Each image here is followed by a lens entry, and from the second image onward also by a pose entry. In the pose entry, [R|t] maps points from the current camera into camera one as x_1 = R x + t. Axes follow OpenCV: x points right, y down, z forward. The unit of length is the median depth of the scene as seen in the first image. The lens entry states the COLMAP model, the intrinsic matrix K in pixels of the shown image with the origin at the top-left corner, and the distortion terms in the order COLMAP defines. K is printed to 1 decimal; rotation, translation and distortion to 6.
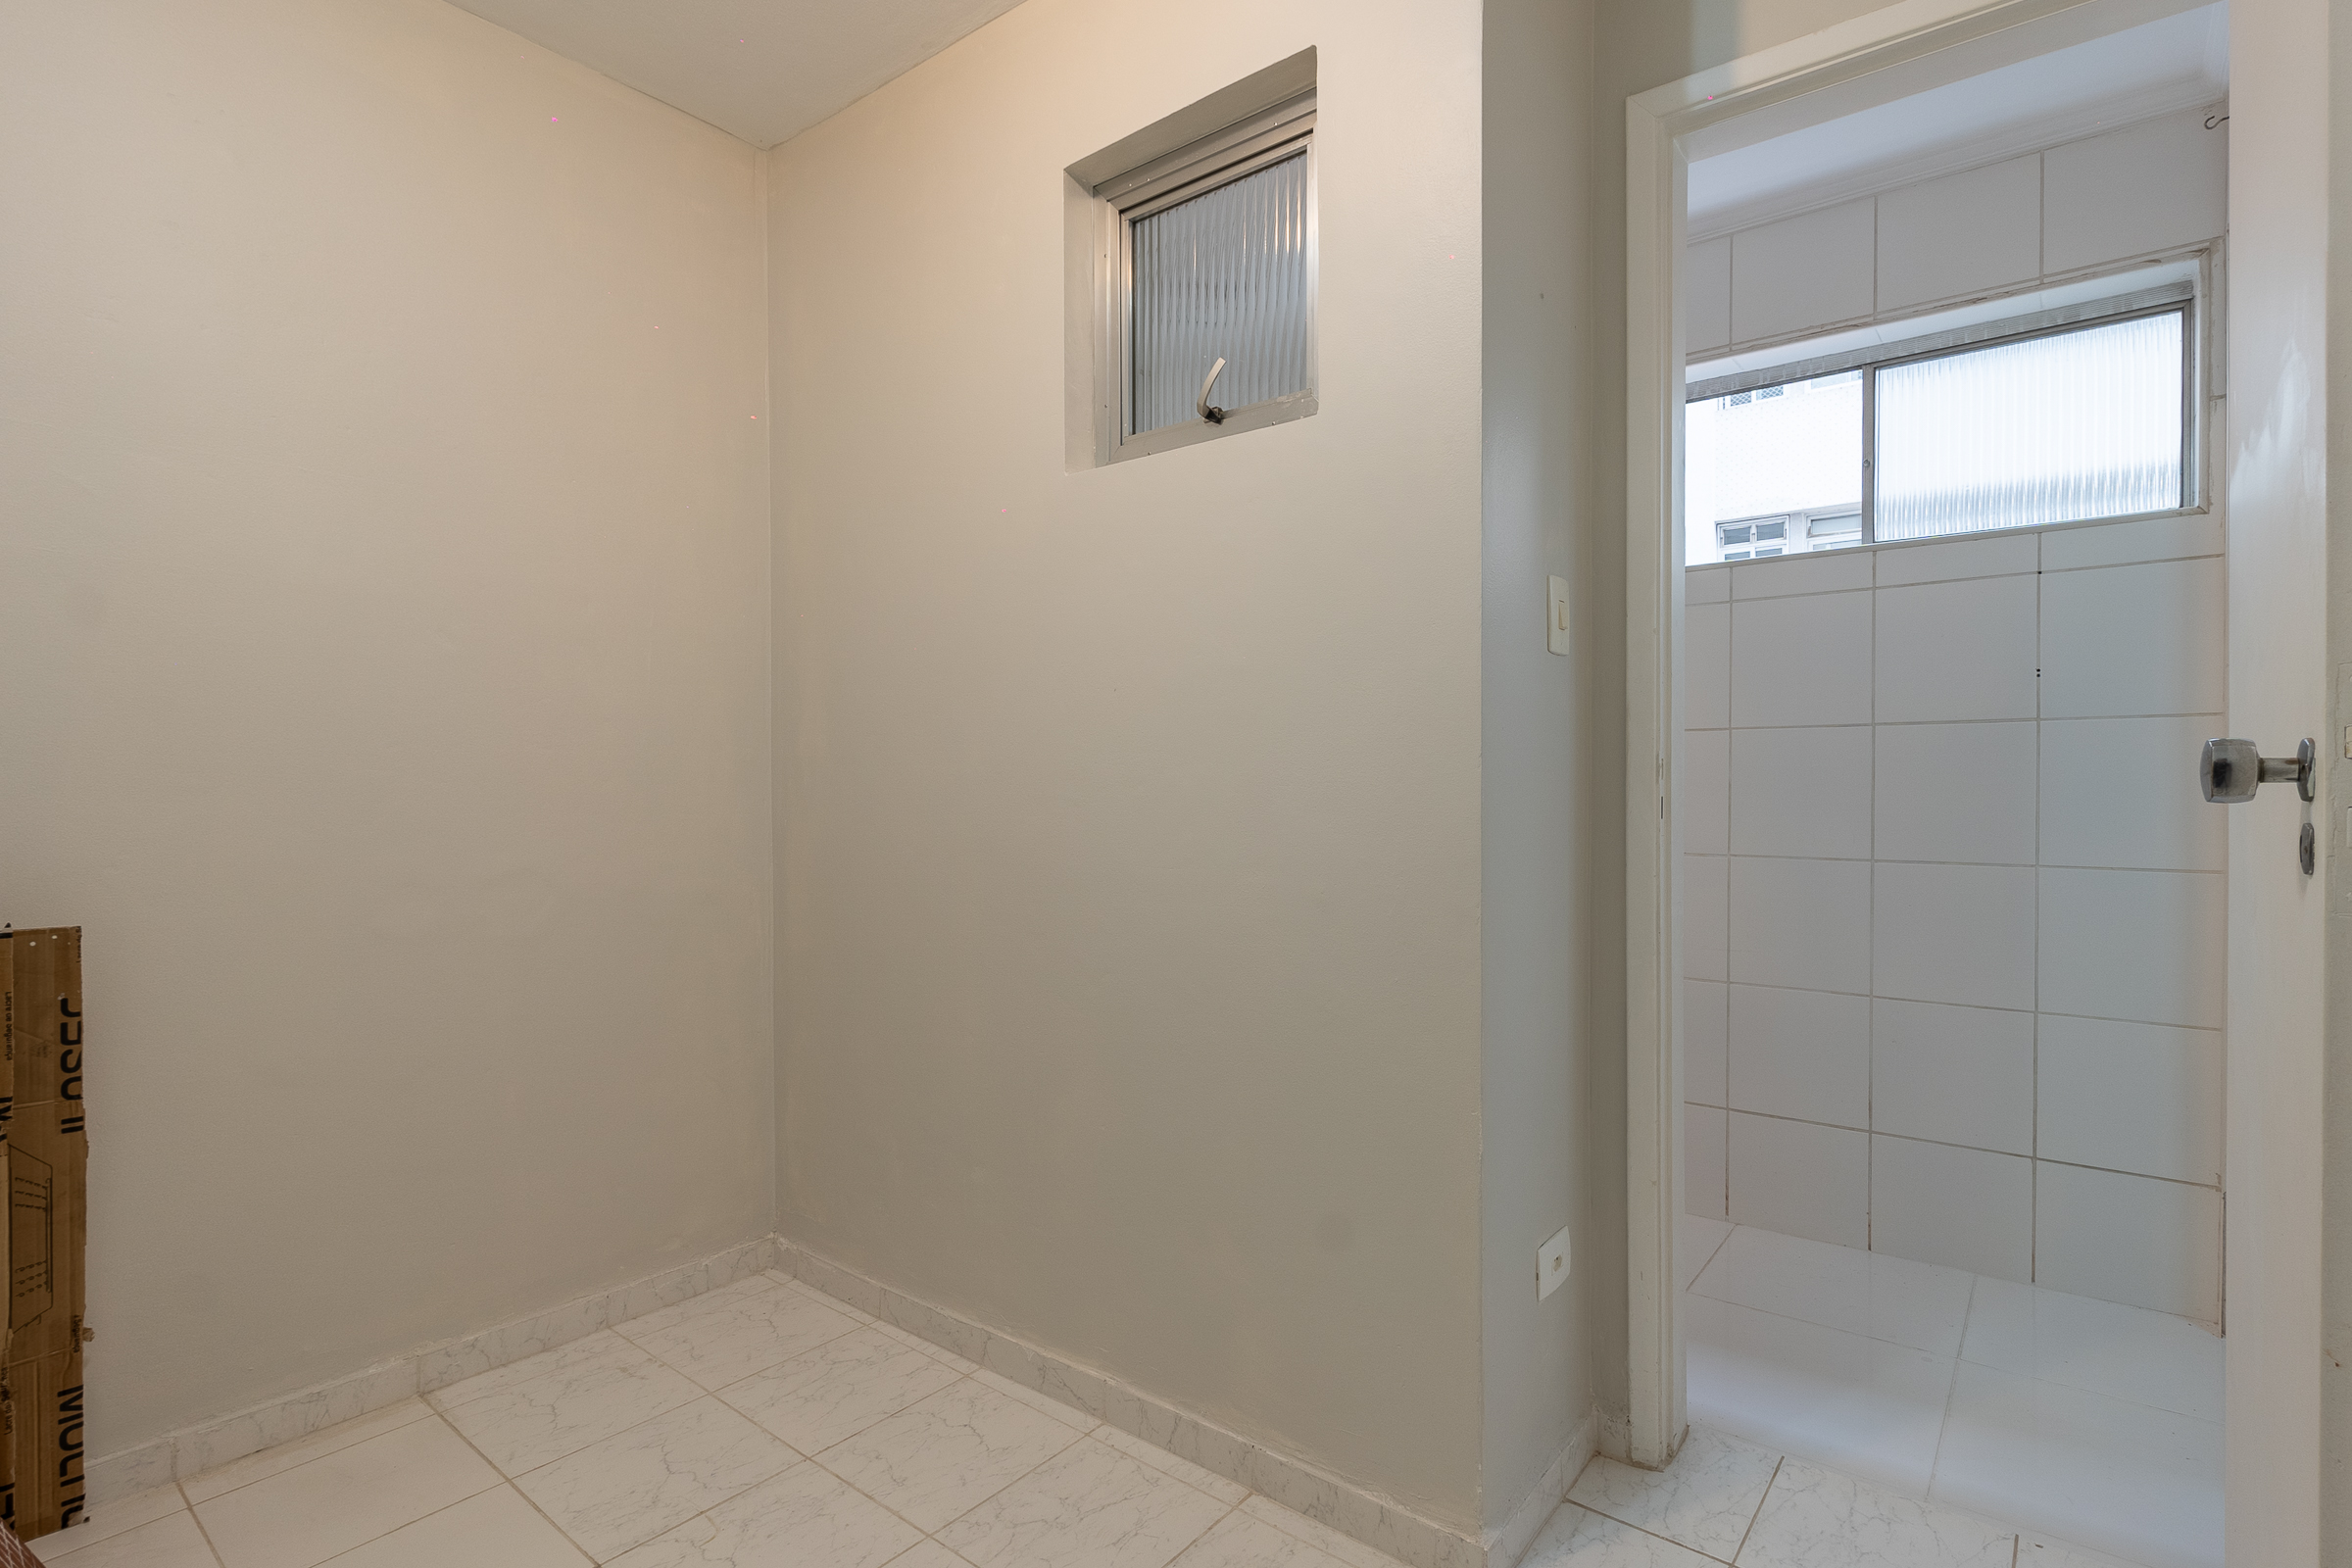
lens RADIAL K [[1081.1, 0, 1179.4], [0, 1081.1, 794.0], [0, 0, 1]] dist [-0.008294, 0.000518]
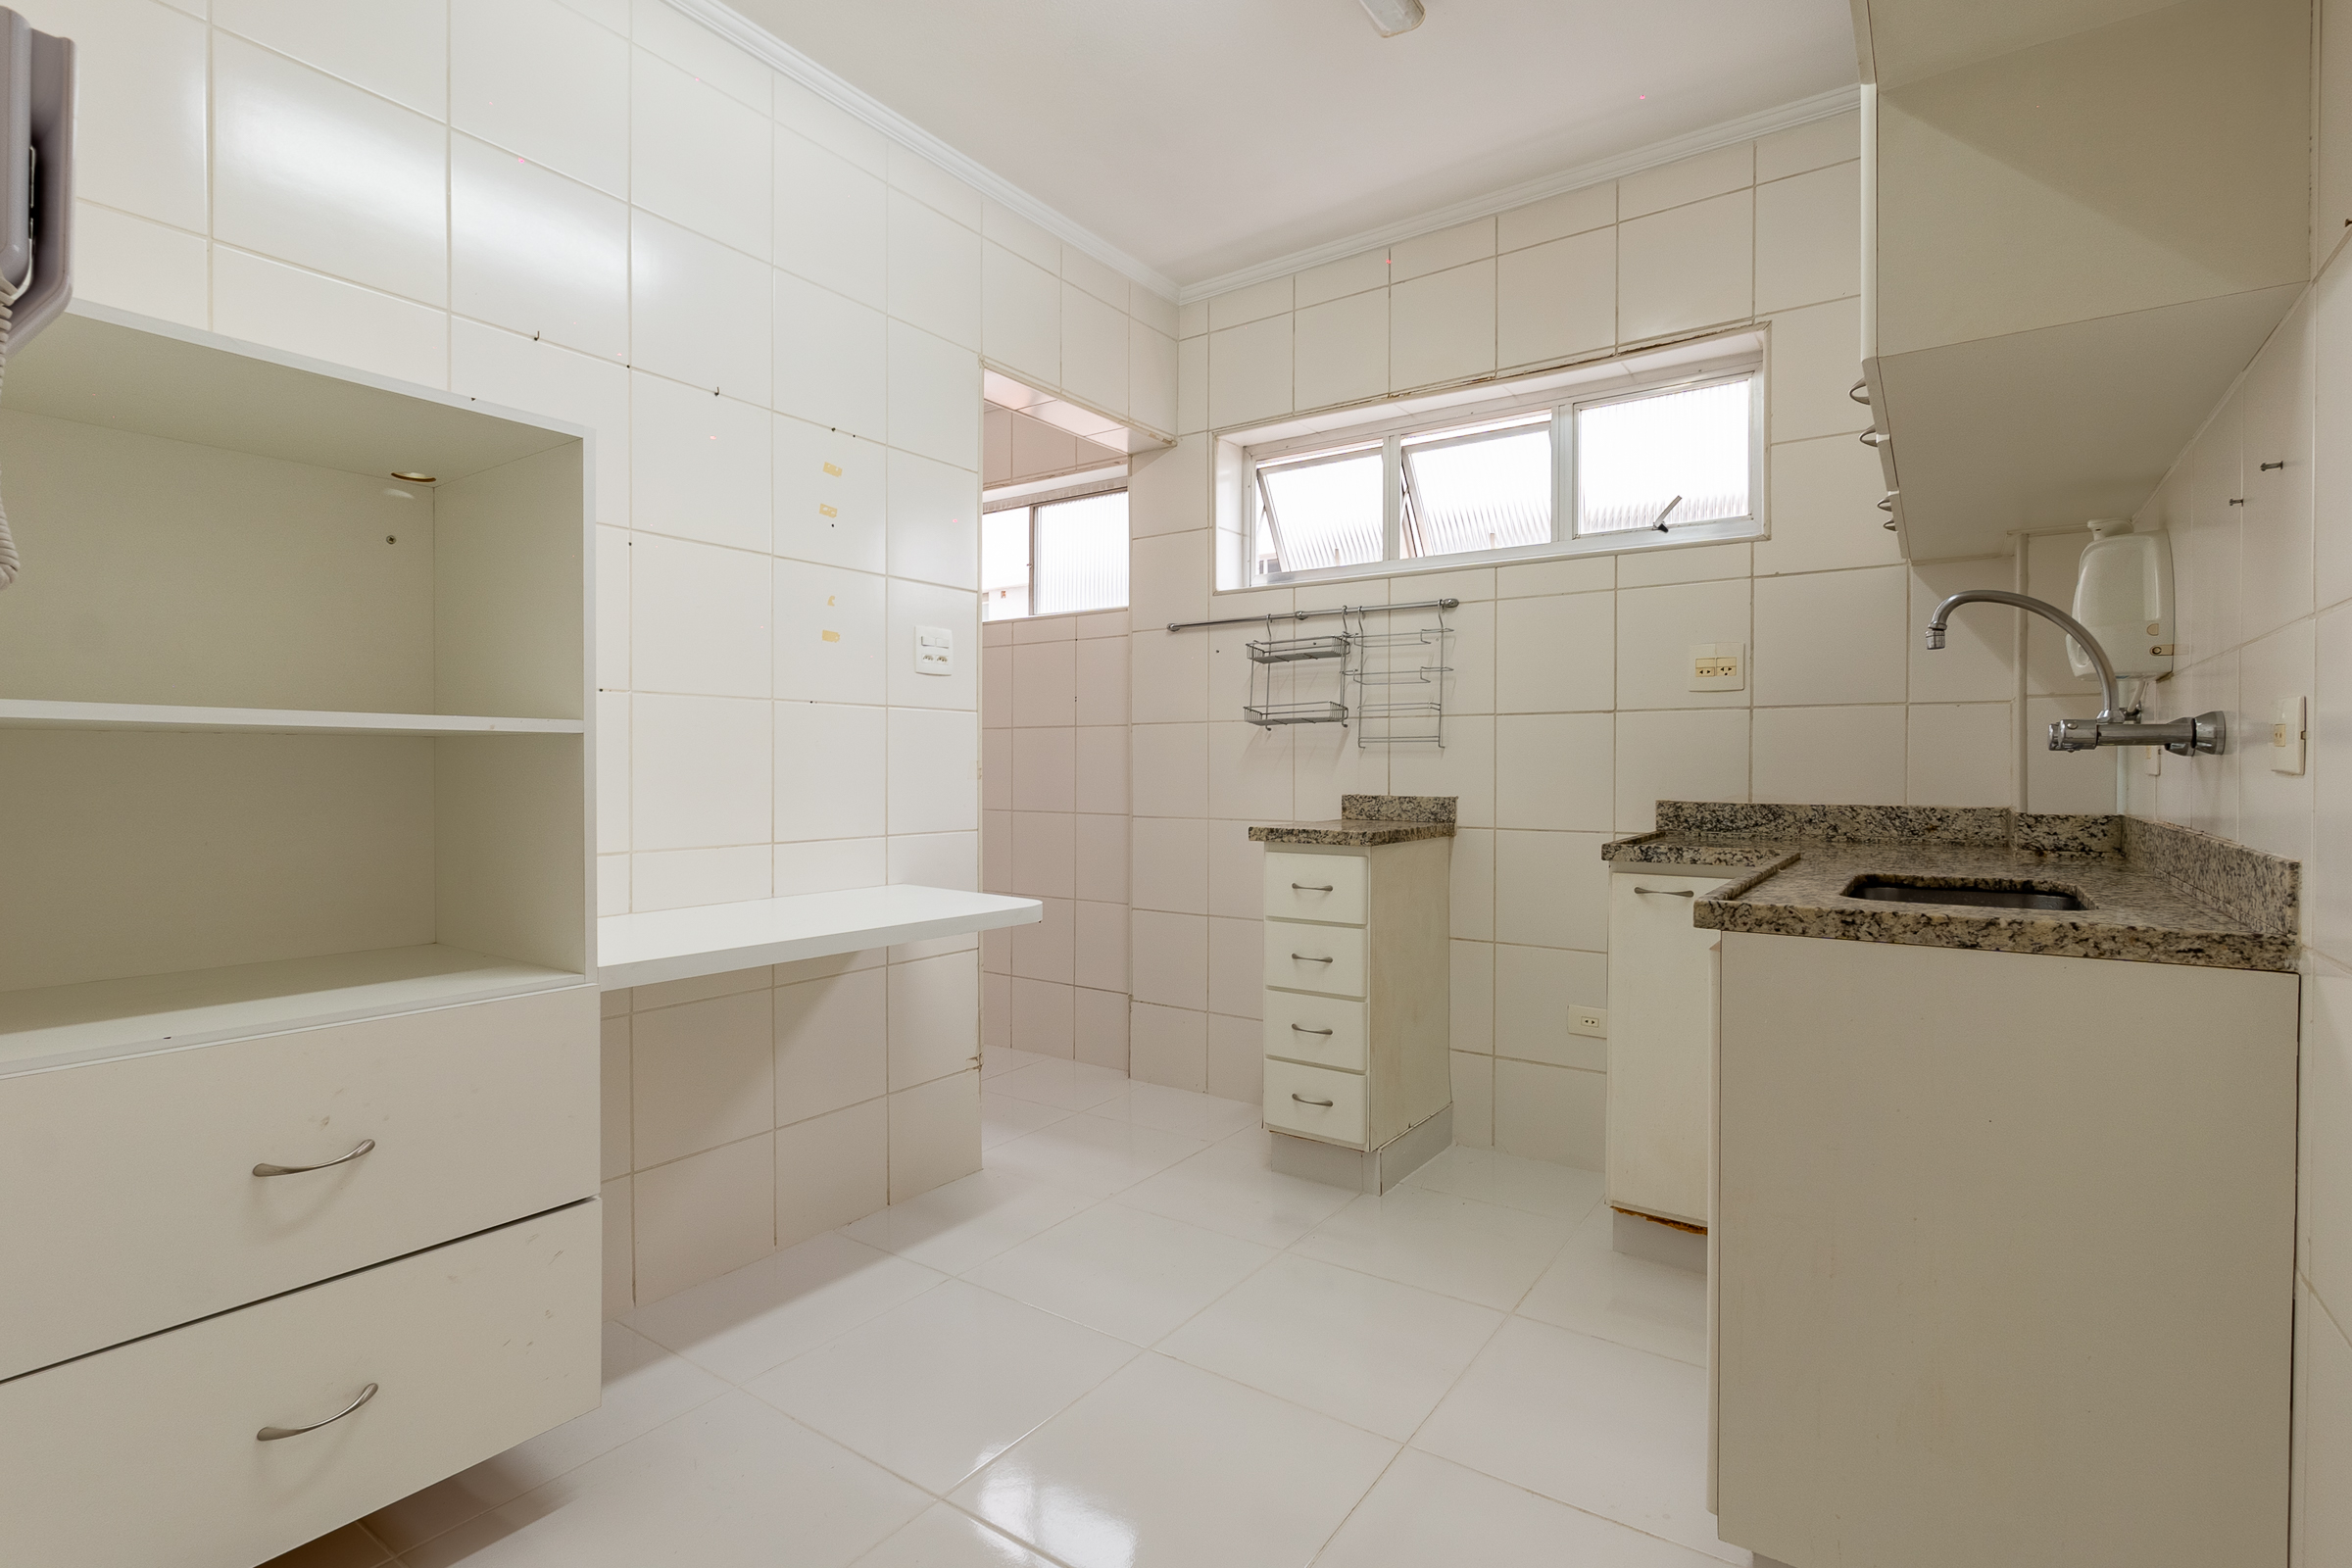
lens RADIAL K [[1081.1, 0, 1172.1], [0, 1081.1, 777.0], [0, 0, 1]] dist [-0.008294, 0.000518]
pose [[0.999950, 0.006452, 0.007603, 0.779938], [-0.006515, 0.999944, 0.008284, -0.004783], [-0.007549, -0.008334, 0.999937, -0.581036]]
